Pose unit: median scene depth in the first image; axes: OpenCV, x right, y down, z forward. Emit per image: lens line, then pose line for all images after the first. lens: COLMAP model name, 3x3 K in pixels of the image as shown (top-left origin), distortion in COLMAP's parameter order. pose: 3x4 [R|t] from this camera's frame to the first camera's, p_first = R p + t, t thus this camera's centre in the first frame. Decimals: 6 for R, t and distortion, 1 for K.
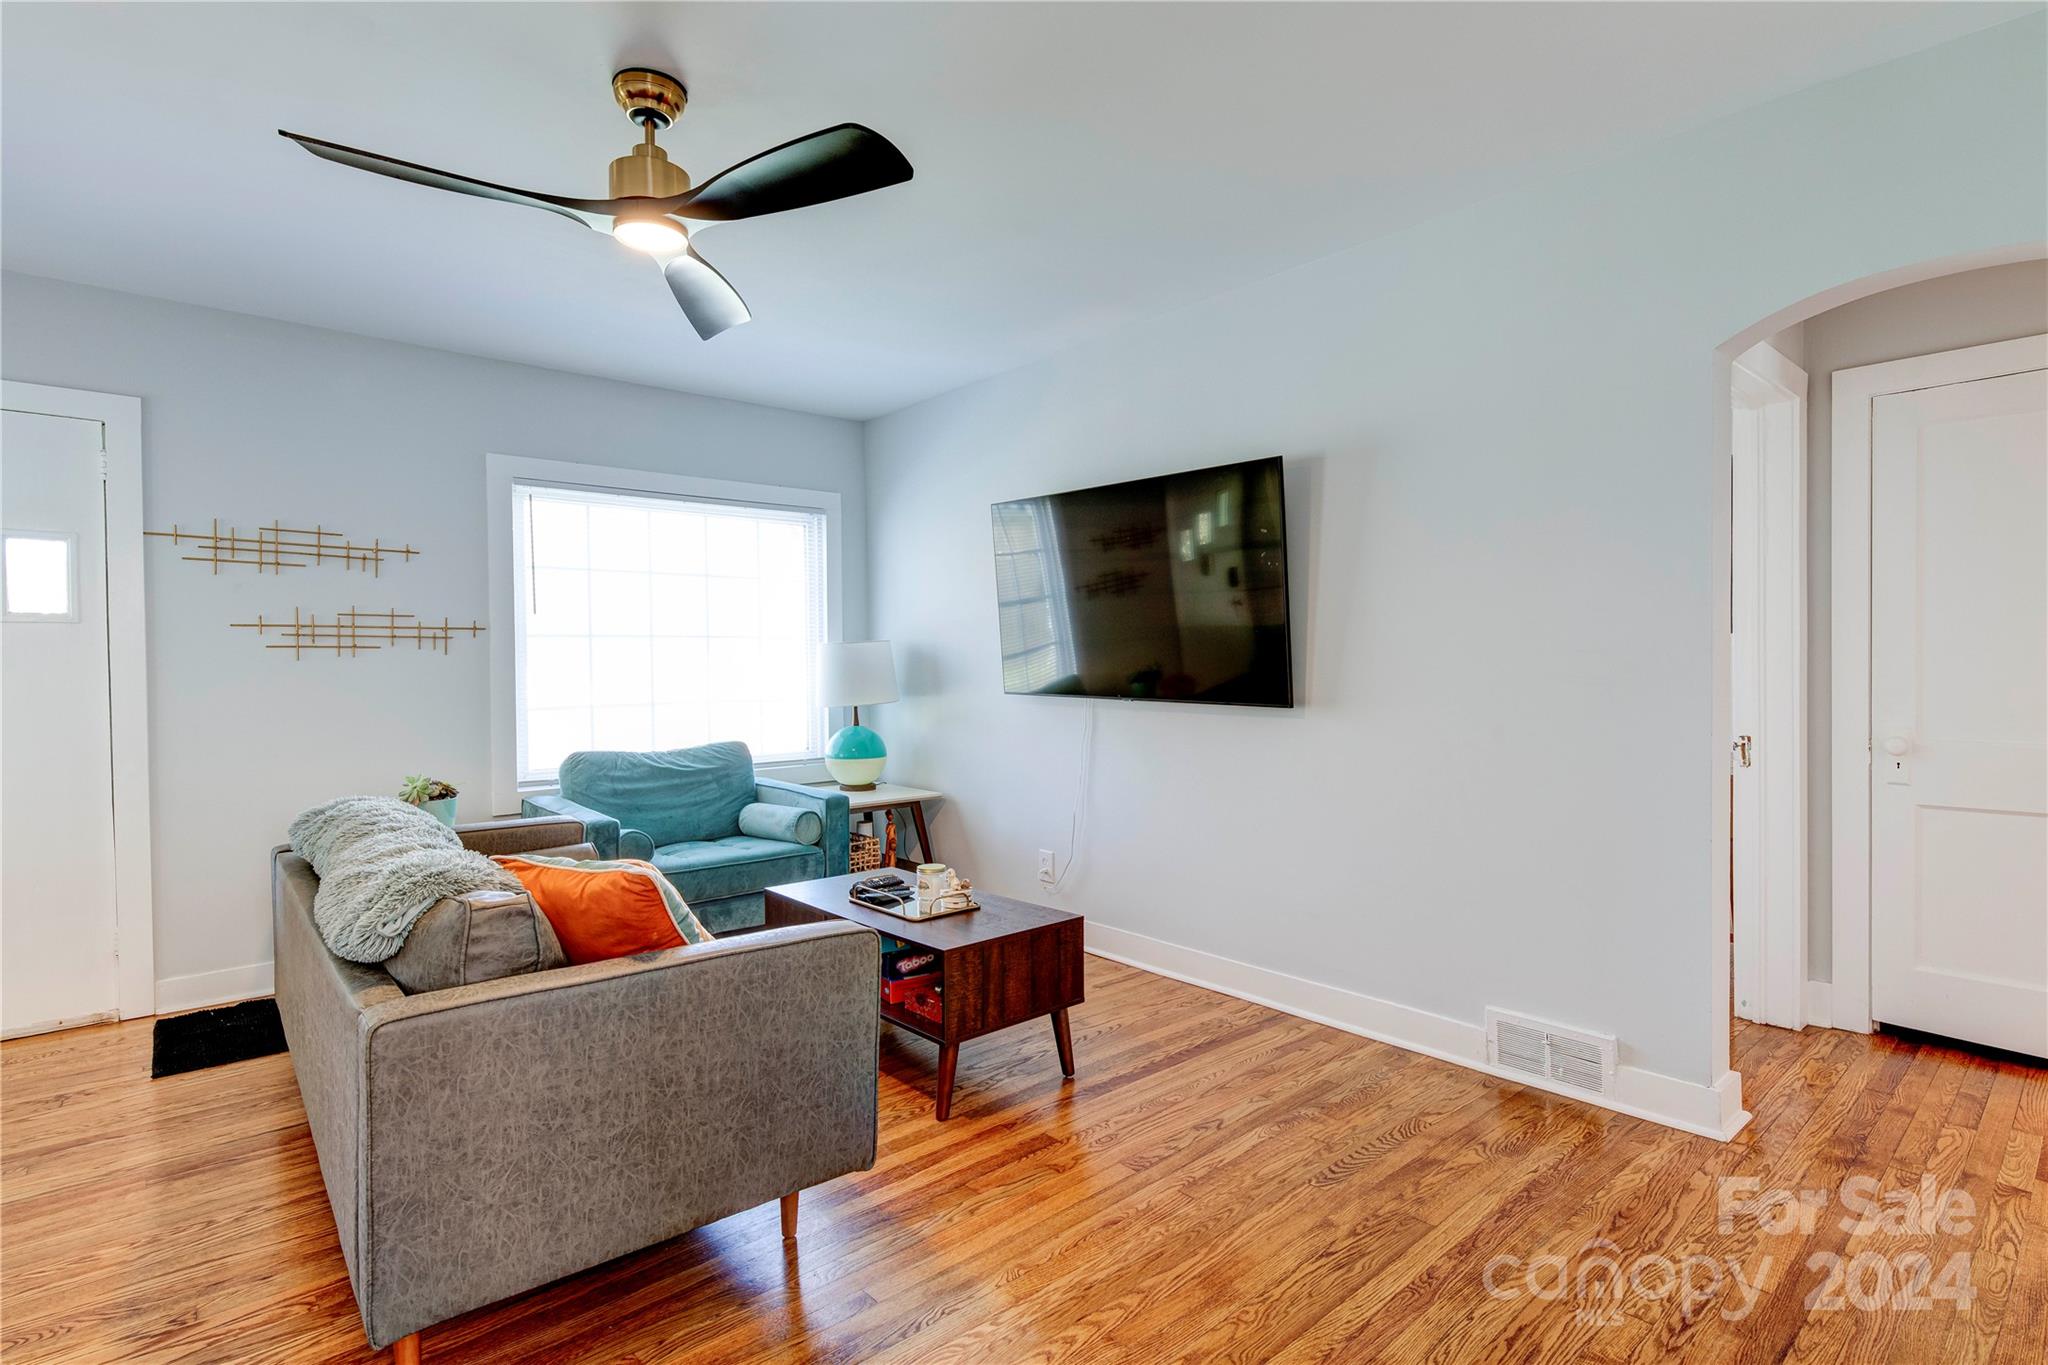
lens RADIAL K [[989.9, 0, 1020.7], [0, 989.9, 684.0], [0, 0, 1]] dist [0.002494, -0.001375]
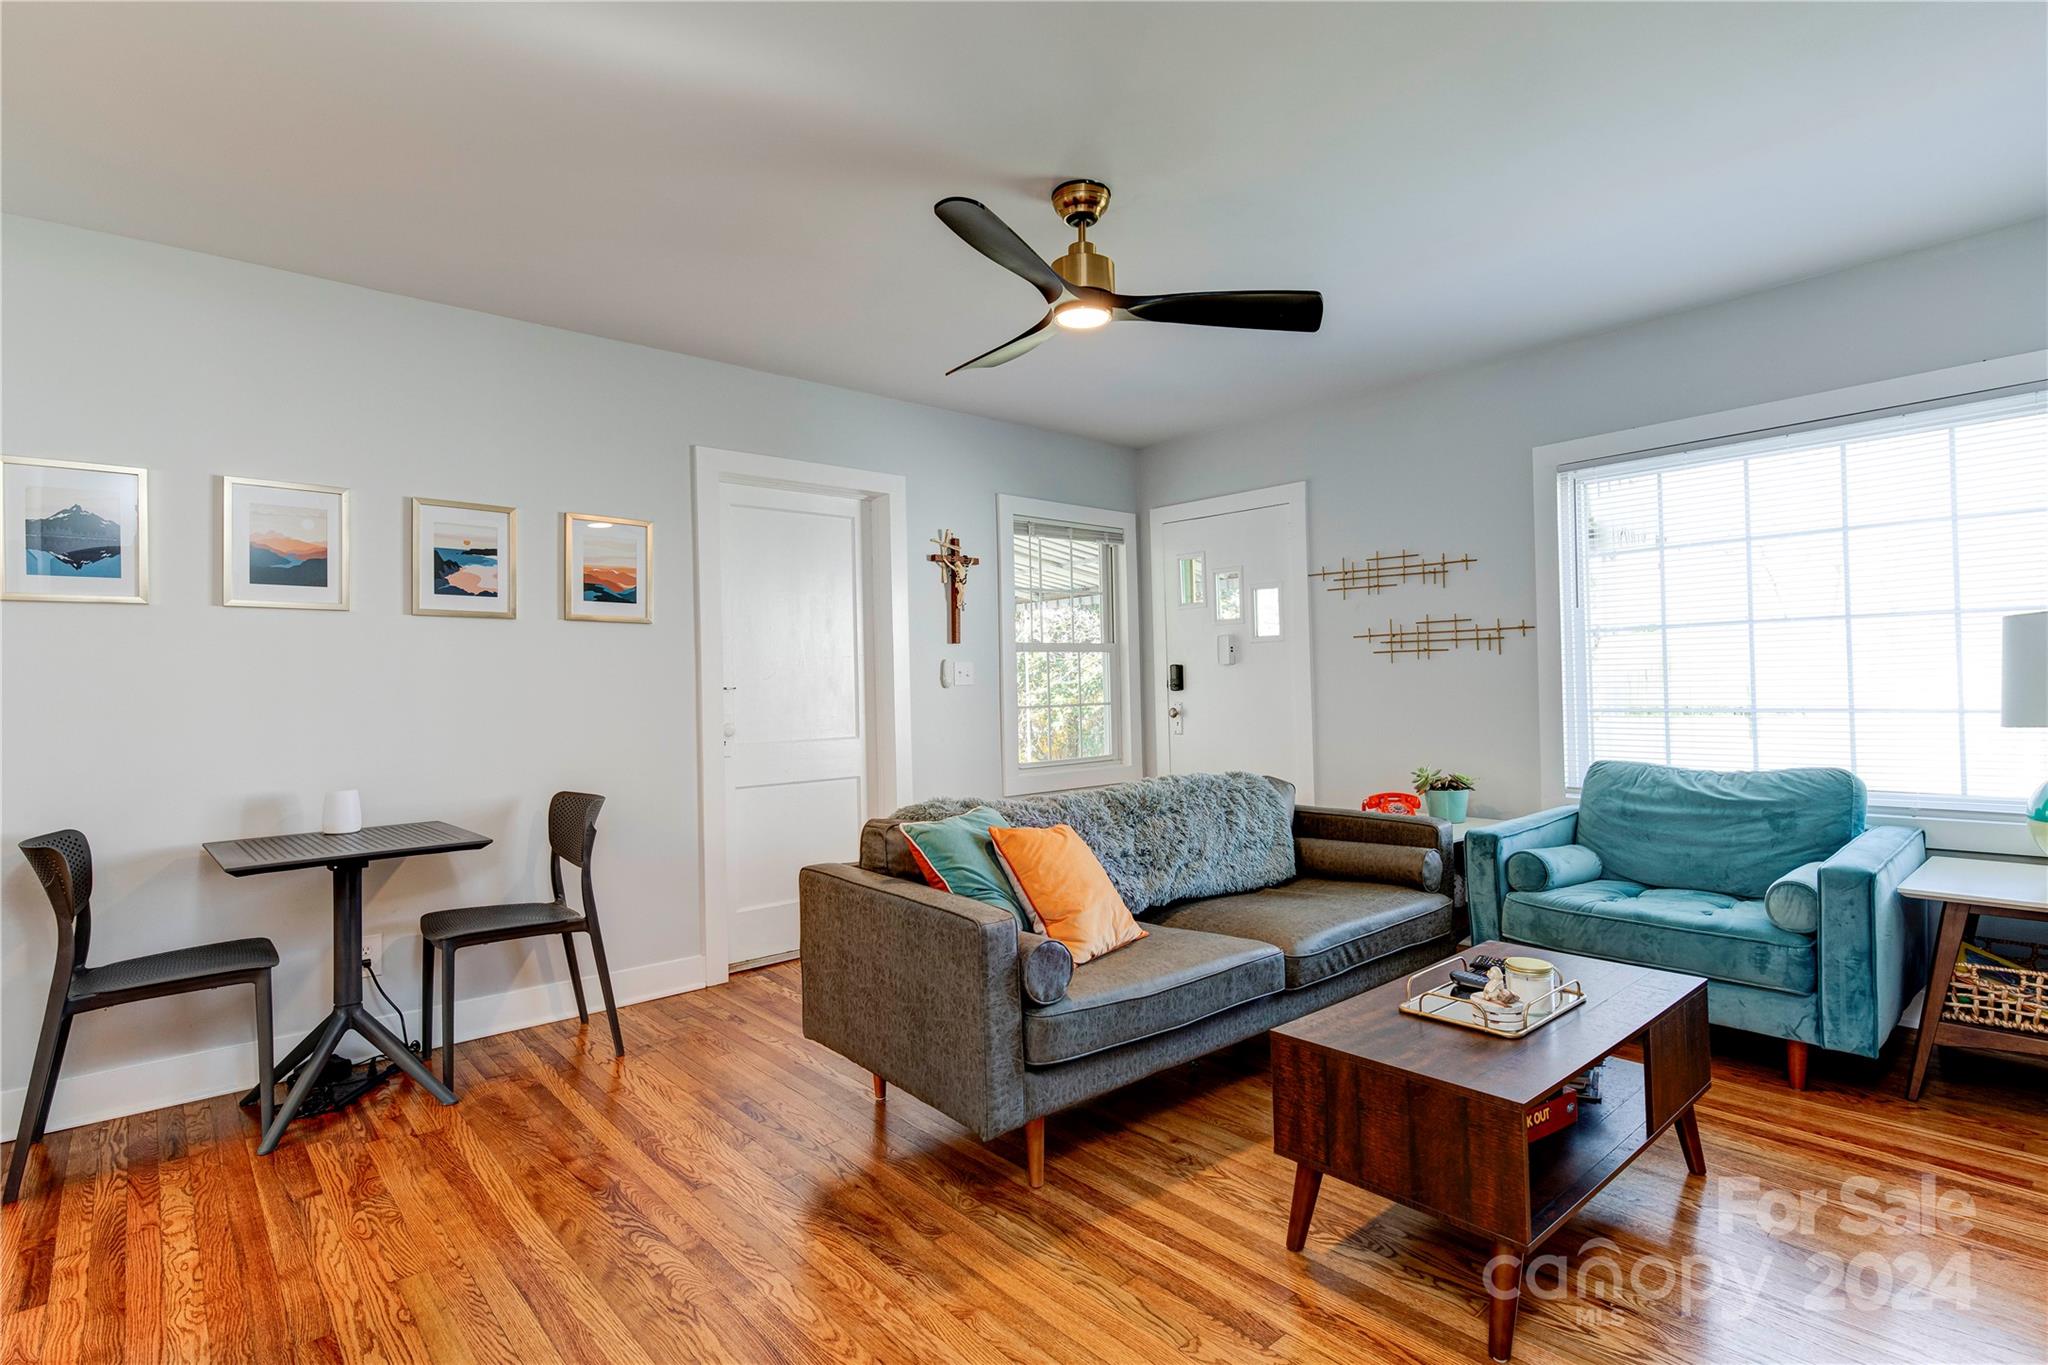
lens RADIAL K [[989.9, 0, 1025.0], [0, 989.9, 668.4], [0, 0, 1]] dist [0.002494, -0.001375]
pose [[-0.006155, -0.001149, -0.999980, 0.461166], [0.007426, 0.999972, -0.001195, -0.017363], [0.999953, -0.007433, -0.006146, 0.509765]]
